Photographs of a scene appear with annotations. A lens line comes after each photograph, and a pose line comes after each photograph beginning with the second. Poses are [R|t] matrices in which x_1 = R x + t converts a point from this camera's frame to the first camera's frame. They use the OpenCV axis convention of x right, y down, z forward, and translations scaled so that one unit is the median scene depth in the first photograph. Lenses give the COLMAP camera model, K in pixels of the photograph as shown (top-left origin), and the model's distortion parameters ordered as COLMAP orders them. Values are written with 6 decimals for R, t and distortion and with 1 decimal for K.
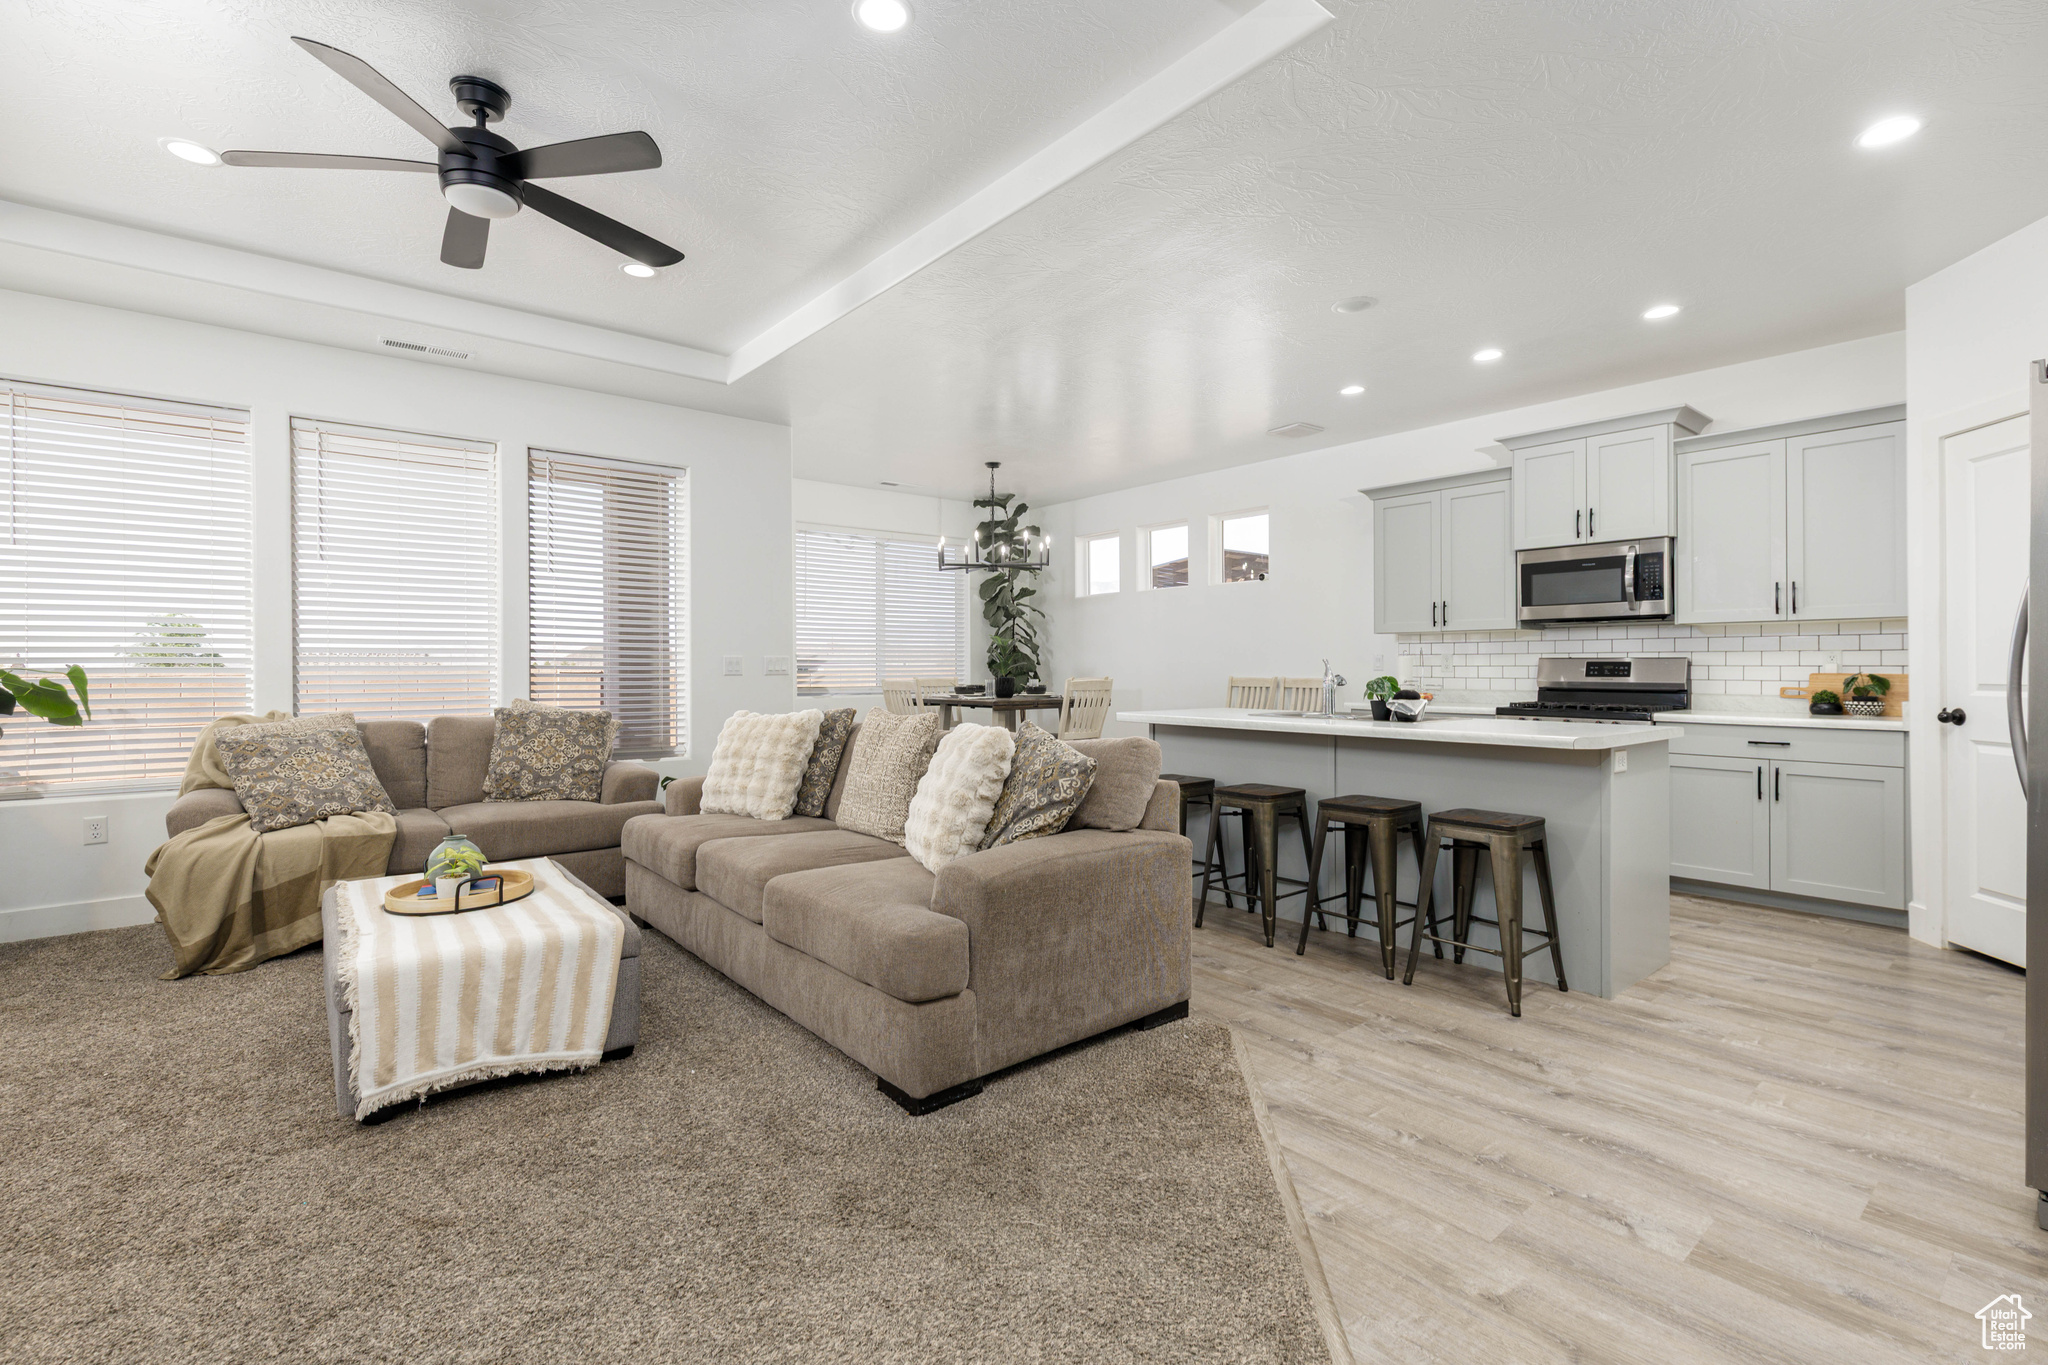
lens RADIAL K [[923.2, 0, 1029.3], [0, 923.2, 670.1], [0, 0, 1]] dist [0.013923, -0.006472]
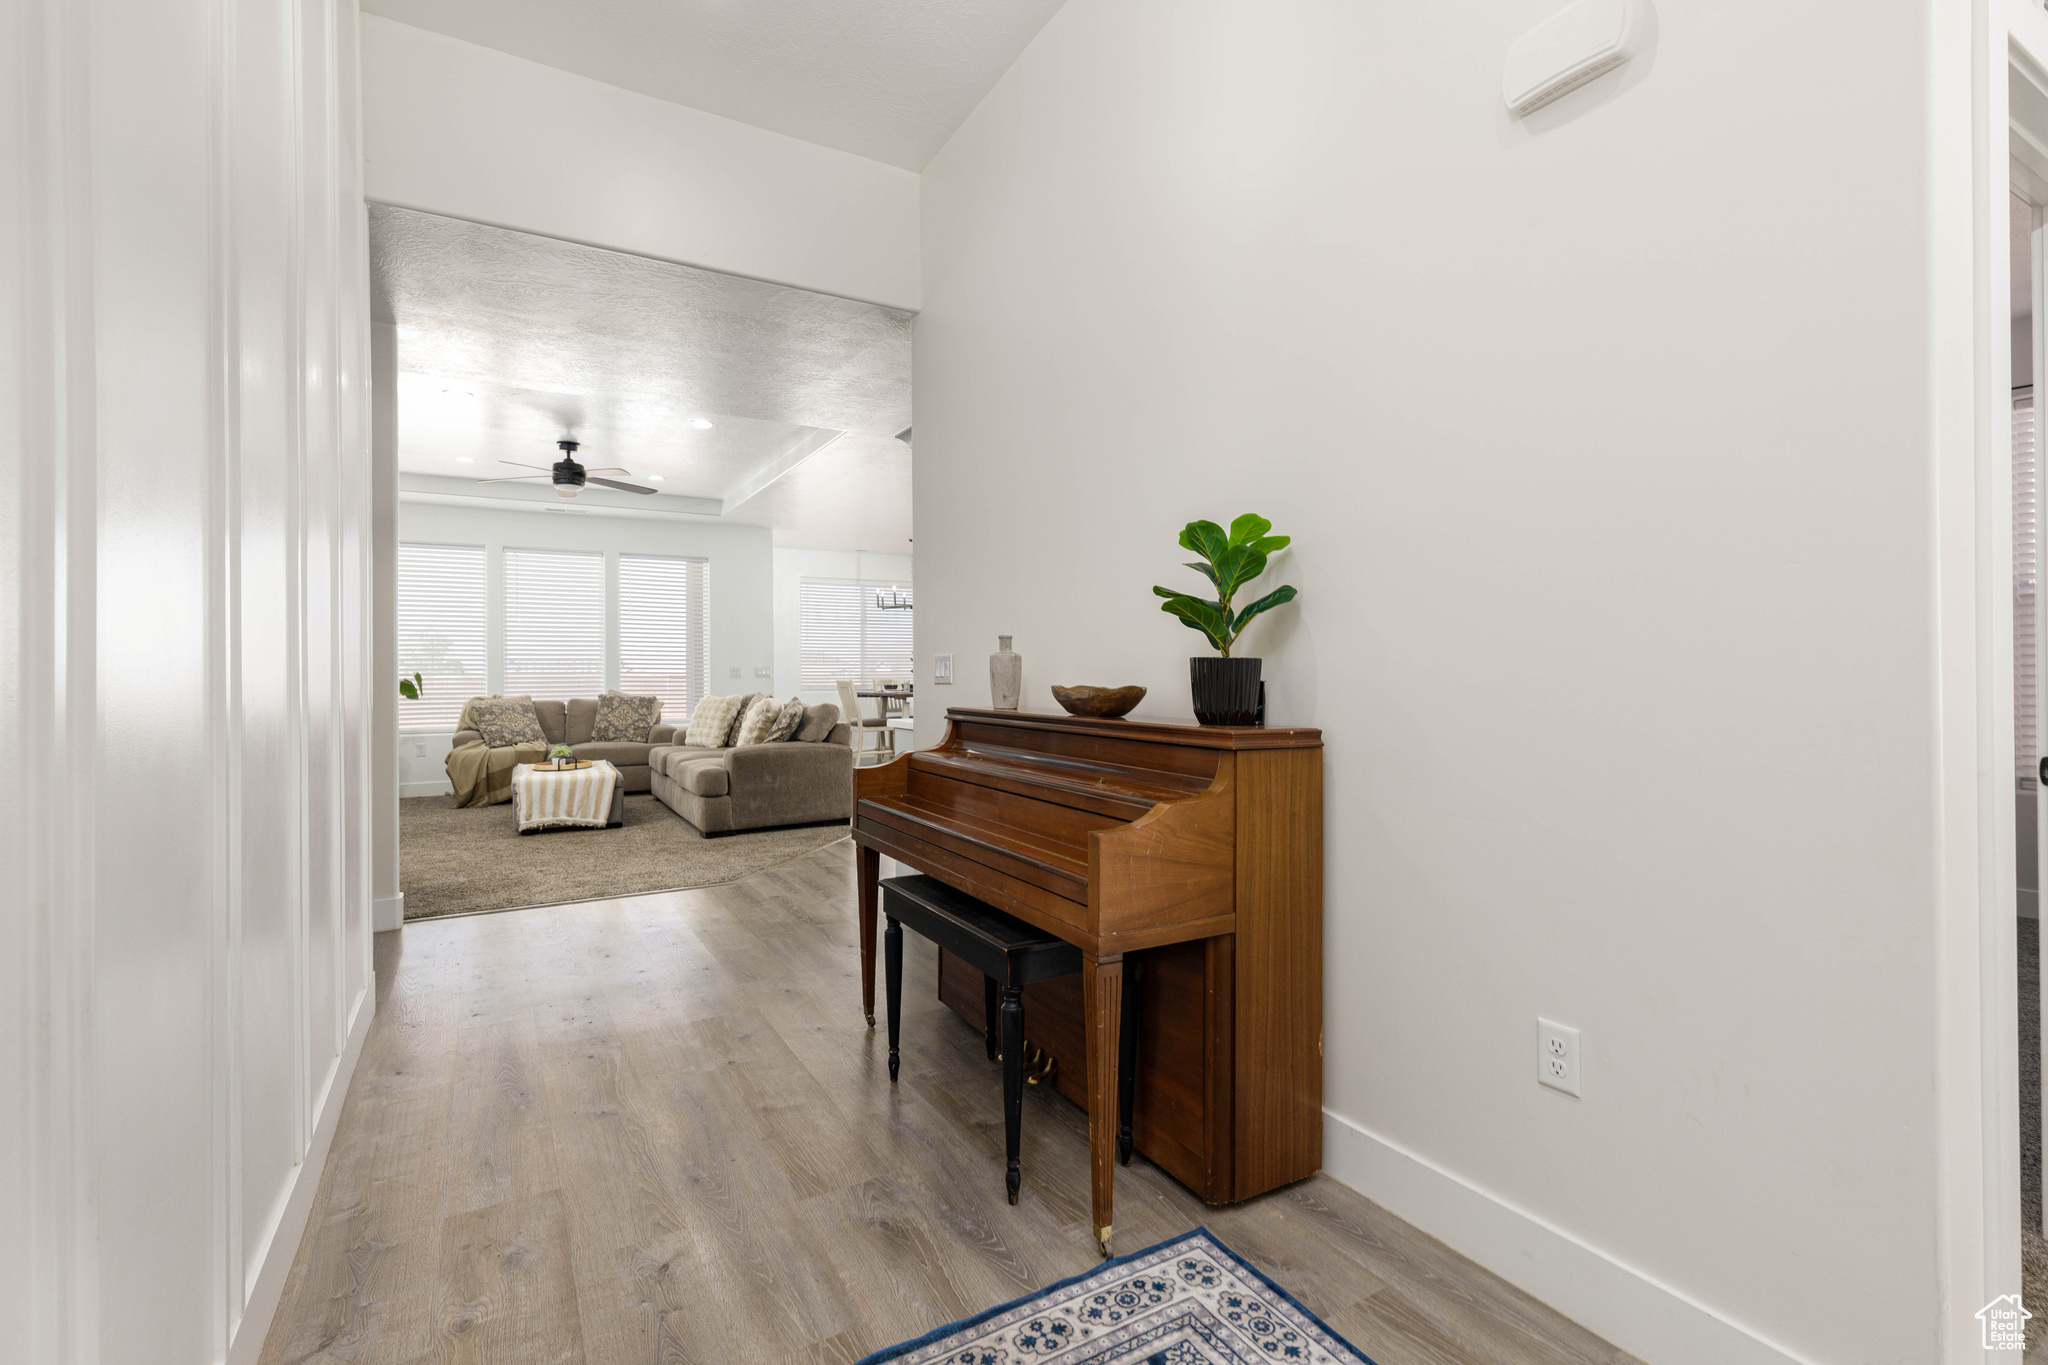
lens RADIAL K [[923.2, 0, 1029.3], [0, 923.2, 670.1], [0, 0, 1]] dist [0.013923, -0.006472]
pose [[0.986301, -0.002184, -0.164939, 0.642987], [0.001665, 0.999993, -0.003283, -0.001298], [0.164945, 0.002964, 0.986298, -0.771917]]
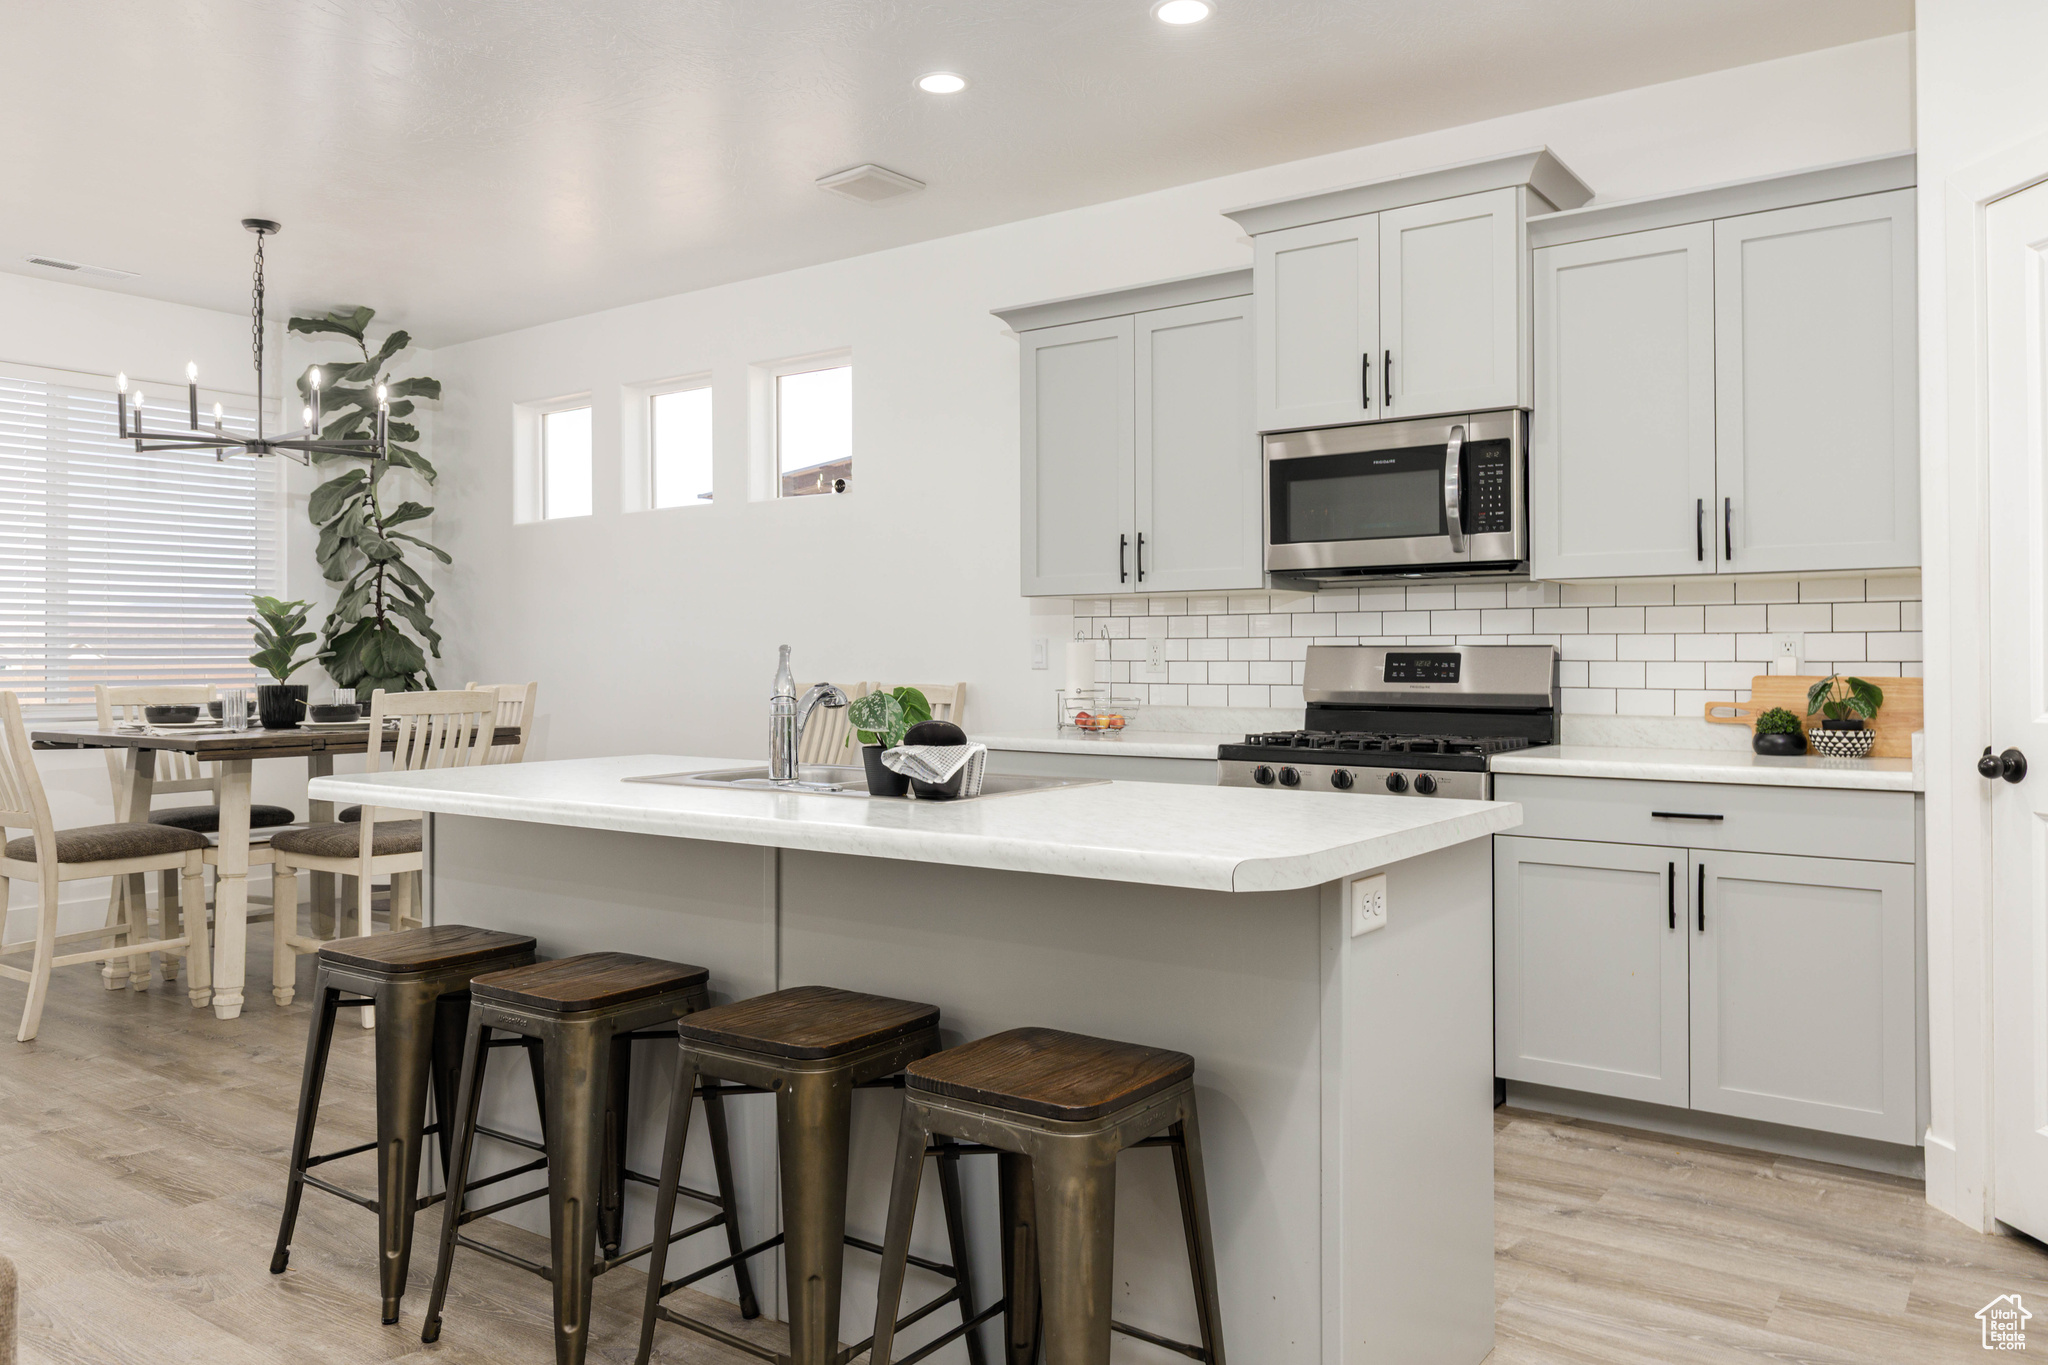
lens RADIAL K [[1466.3, 0, 1031.5], [0, 1466.3, 659.0], [0, 0, 1]] dist [-0.000332, 0.000871]
pose [[0.968217, 0.000505, 0.250113, 0.242809], [0.000511, 0.999992, -0.003995, -0.002976], [-0.250113, 0.003996, 0.968208, 0.305818]]
